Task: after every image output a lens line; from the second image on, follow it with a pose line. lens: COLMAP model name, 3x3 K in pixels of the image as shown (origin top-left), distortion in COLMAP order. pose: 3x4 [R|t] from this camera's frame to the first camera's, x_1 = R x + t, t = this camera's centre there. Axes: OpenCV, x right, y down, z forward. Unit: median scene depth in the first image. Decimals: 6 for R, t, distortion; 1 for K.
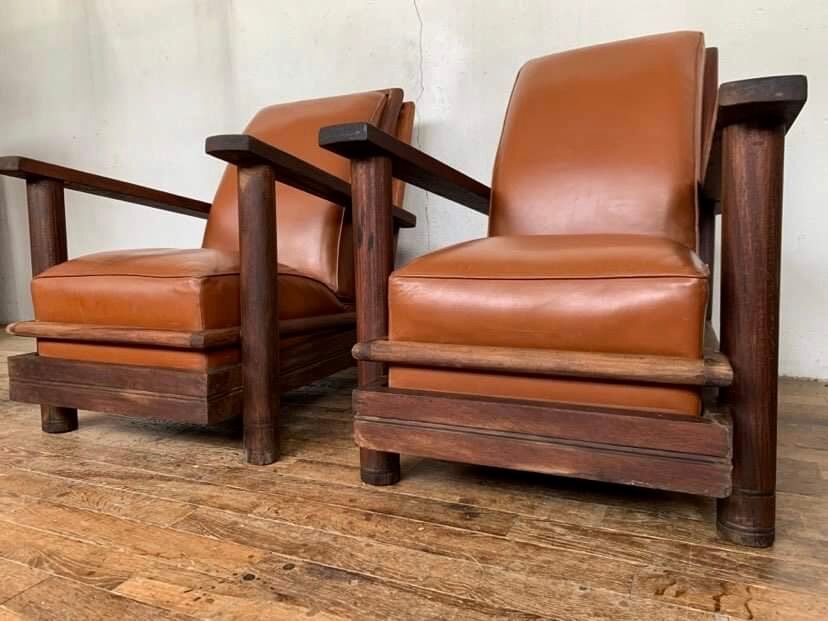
lens RADIAL K [[638.1, 0, 416.6], [0, 638.1, 309.4], [0, 0, 1]] dist [0.003560, 0.001313]
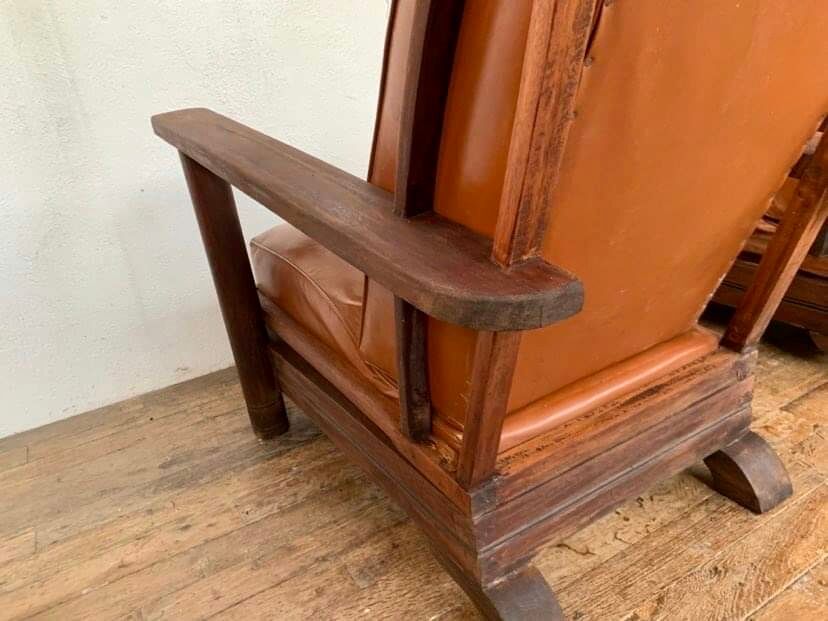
lens RADIAL K [[638.1, 0, 416.1], [0, 638.1, 321.5], [0, 0, 1]] dist [0.003560, 0.001313]
pose [[0.573377, -0.340153, 0.745342, -1.313810], [0.222838, 0.940191, 0.257651, -0.264656], [-0.788405, 0.018359, 0.614882, 1.027585]]
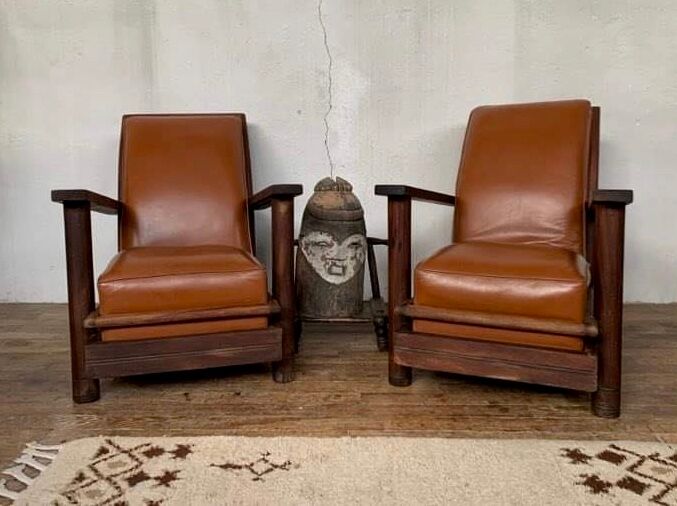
lens RADIAL K [[637.3, 0, 343.4], [0, 637.3, 201.8], [0, 0, 1]] dist [0.005046, 0.000000]
pose [[0.921864, -0.023103, 0.386823, -0.955045], [0.036251, 0.998985, -0.026728, -0.212678], [-0.385813, 0.038662, 0.921767, -0.460418]]
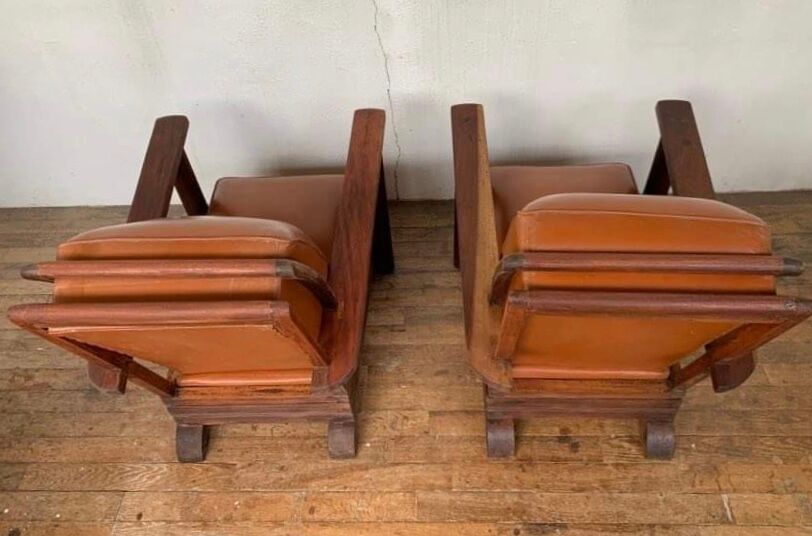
lens RADIAL K [[634.8, 0, 411.3], [0, 634.8, 241.0], [0, 0, 1]] dist [0.003718, 0.002134]
pose [[0.919195, -0.283639, 0.273185, -0.612155], [0.078000, 0.811098, 0.579687, -1.119480], [-0.386001, -0.511536, 0.767681, 0.121625]]
